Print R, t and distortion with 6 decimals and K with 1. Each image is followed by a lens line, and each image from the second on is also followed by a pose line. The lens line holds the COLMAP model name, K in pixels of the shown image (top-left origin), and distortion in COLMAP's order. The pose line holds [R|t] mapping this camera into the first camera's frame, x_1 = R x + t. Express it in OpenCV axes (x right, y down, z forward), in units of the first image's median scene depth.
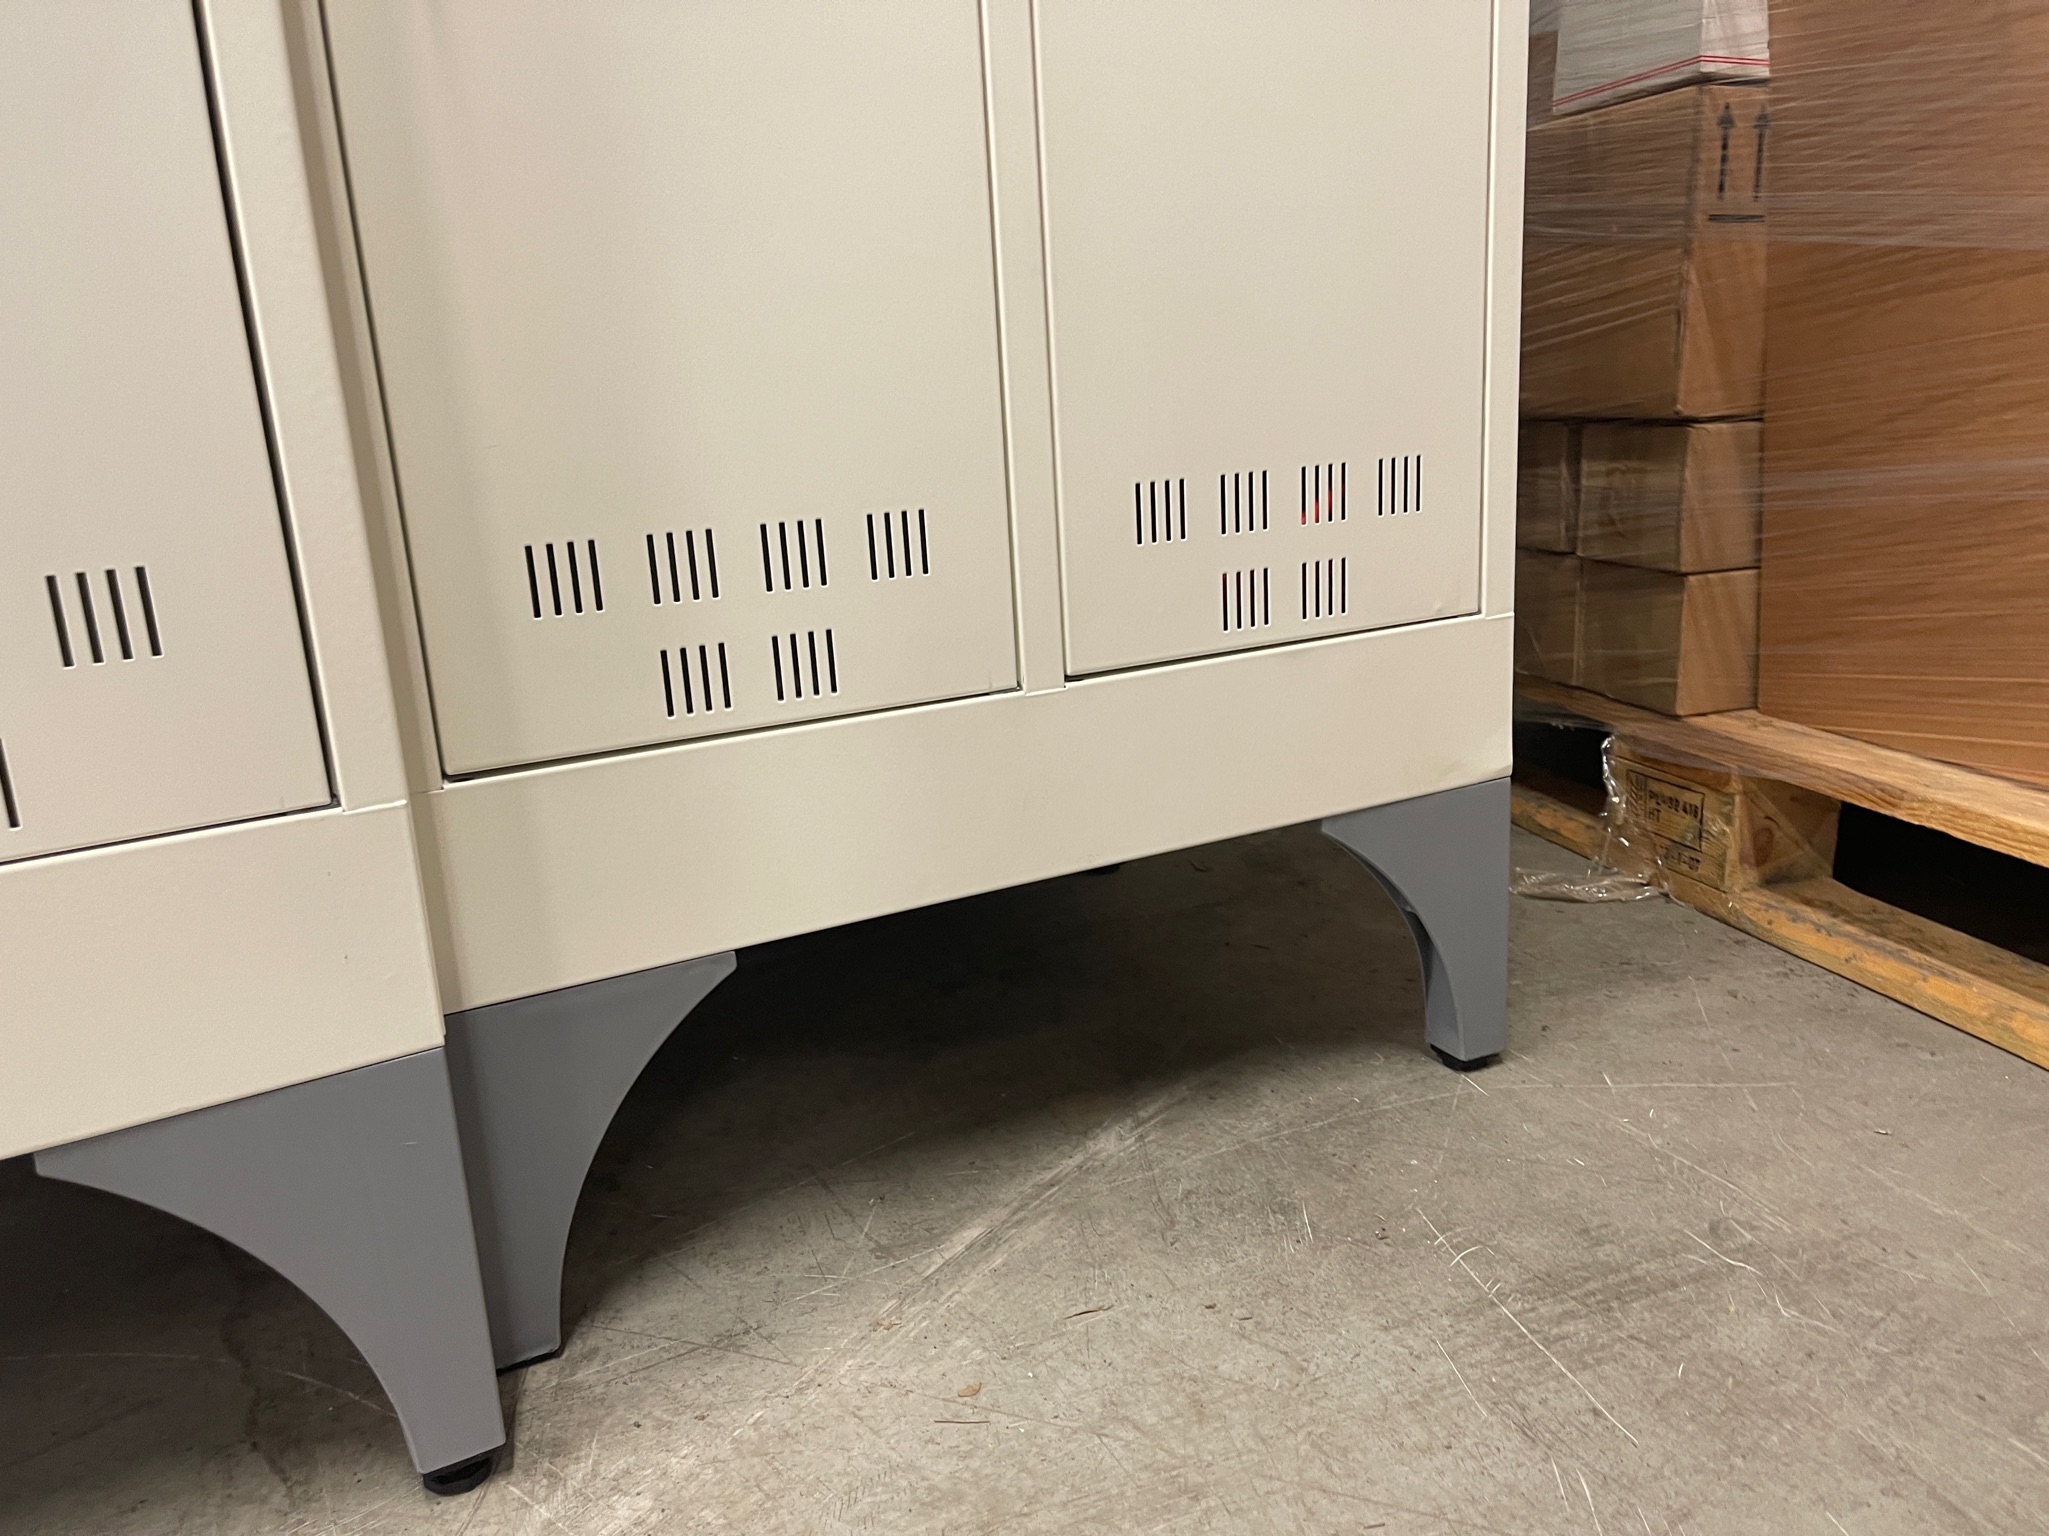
lens RADIAL K [[1558.0, 0, 1031.0], [0, 1558.0, 764.7], [0, 0, 1]] dist [0.072841, -0.098707]
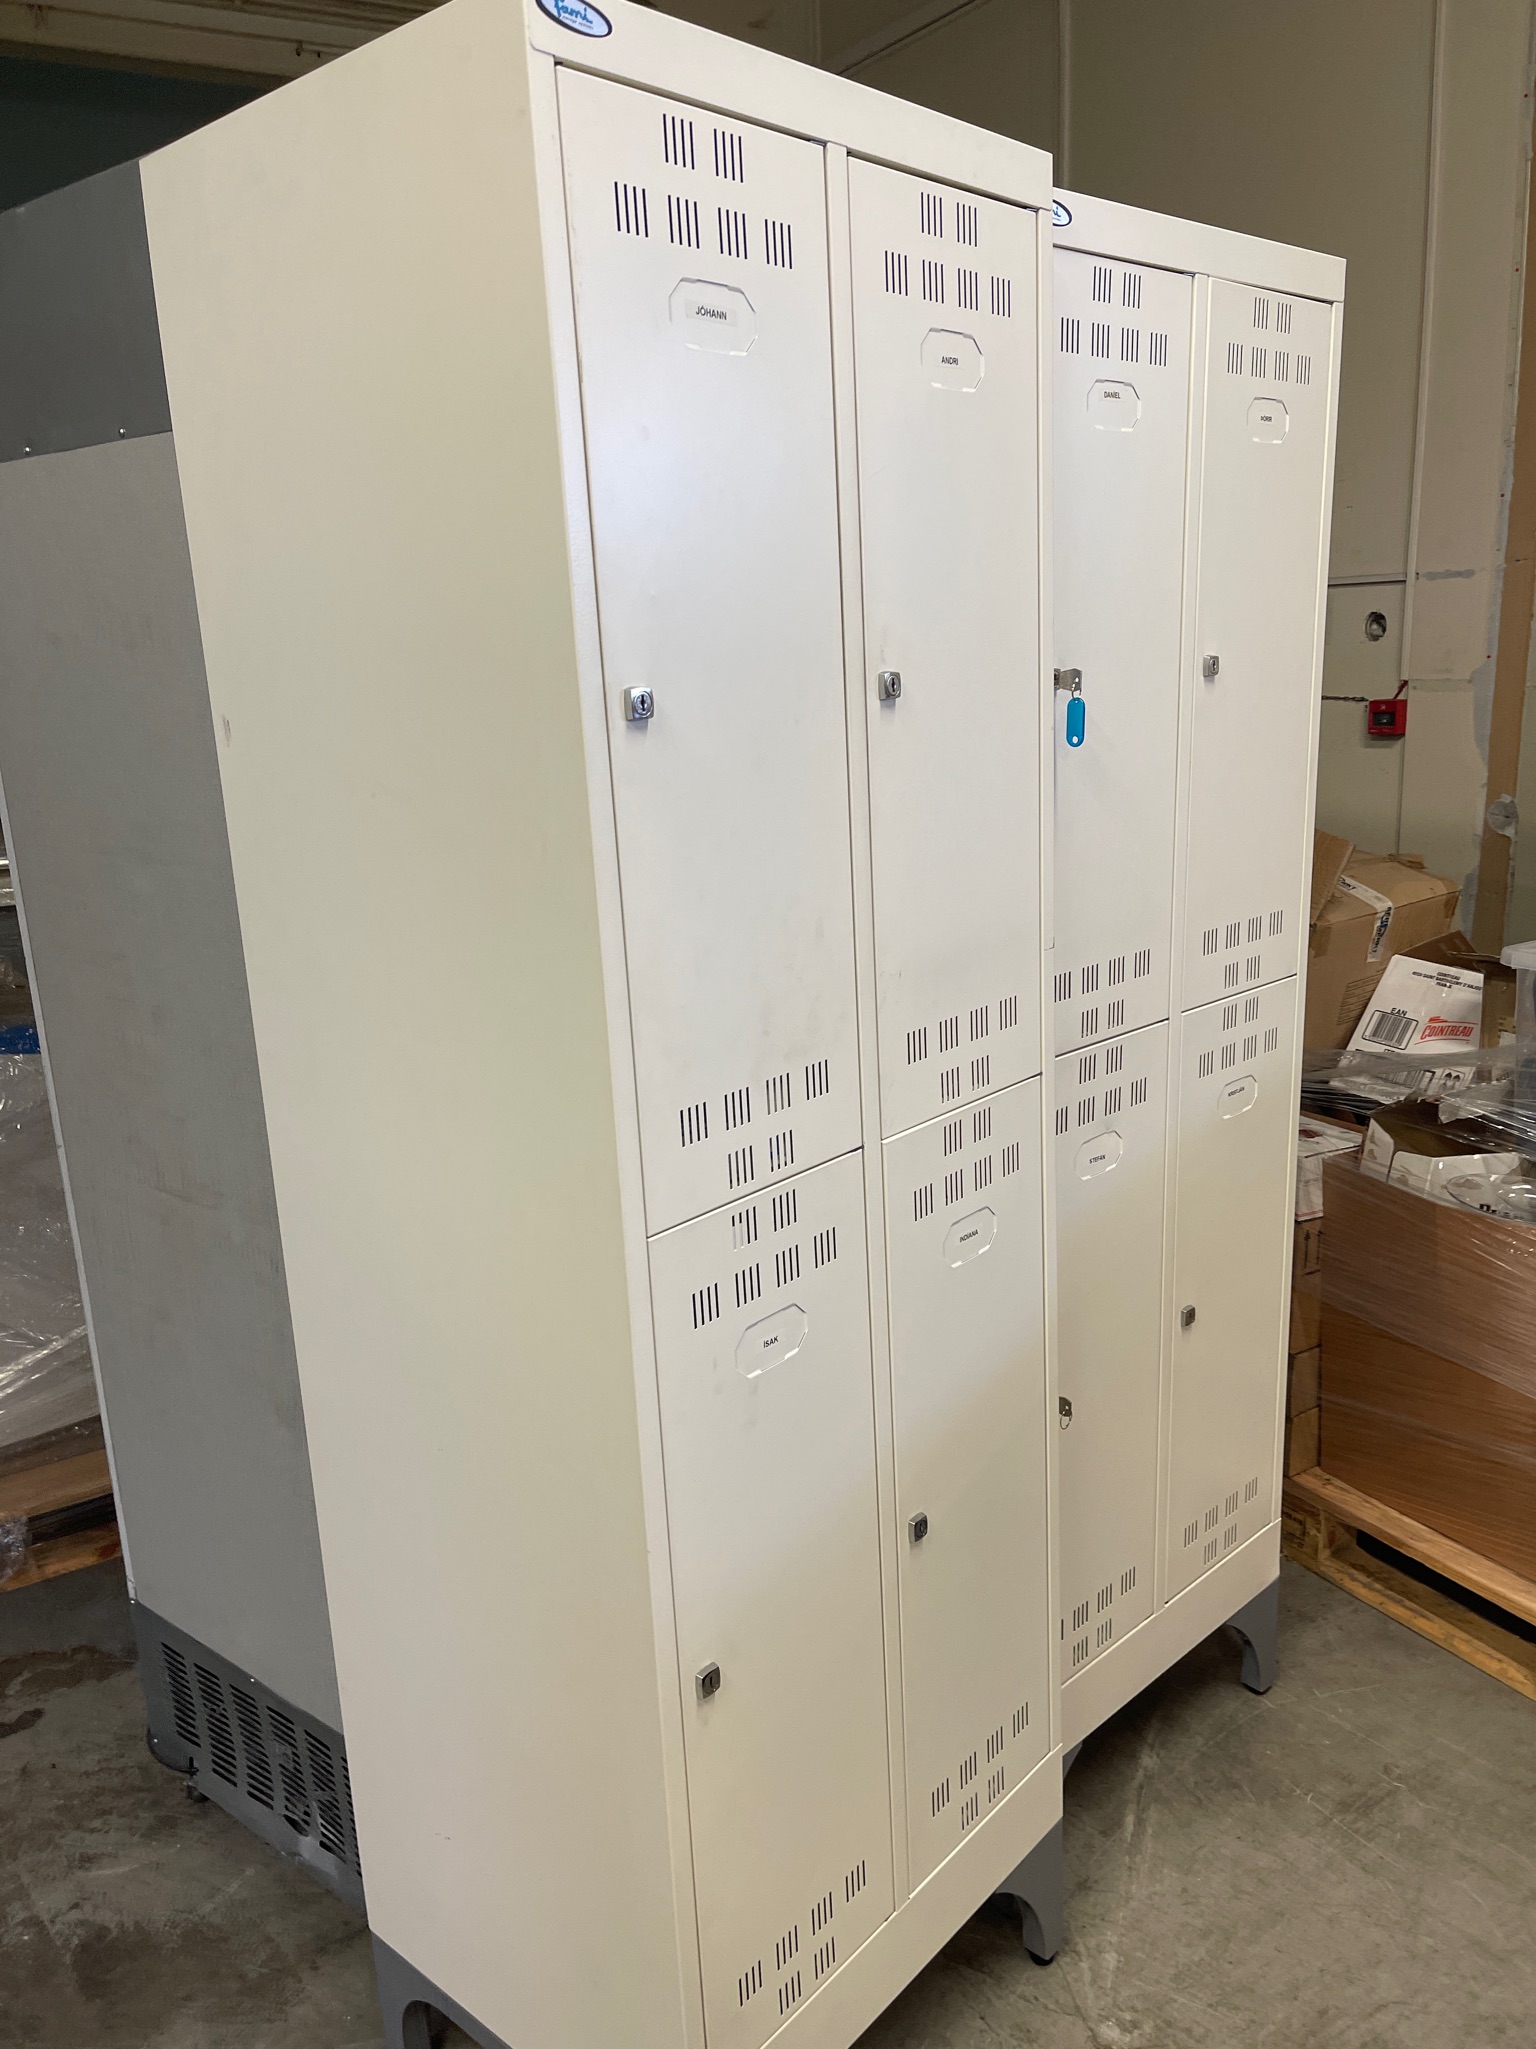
lens RADIAL K [[1558.0, 0, 783.1], [0, 1558.0, 1019.4], [0, 0, 1]] dist [0.072841, -0.098707]
pose [[0.959452, -0.049317, 0.277524, -1.158470], [0.054757, 0.998429, -0.011881, -0.941861], [-0.276503, 0.026596, 0.960645, -1.264176]]
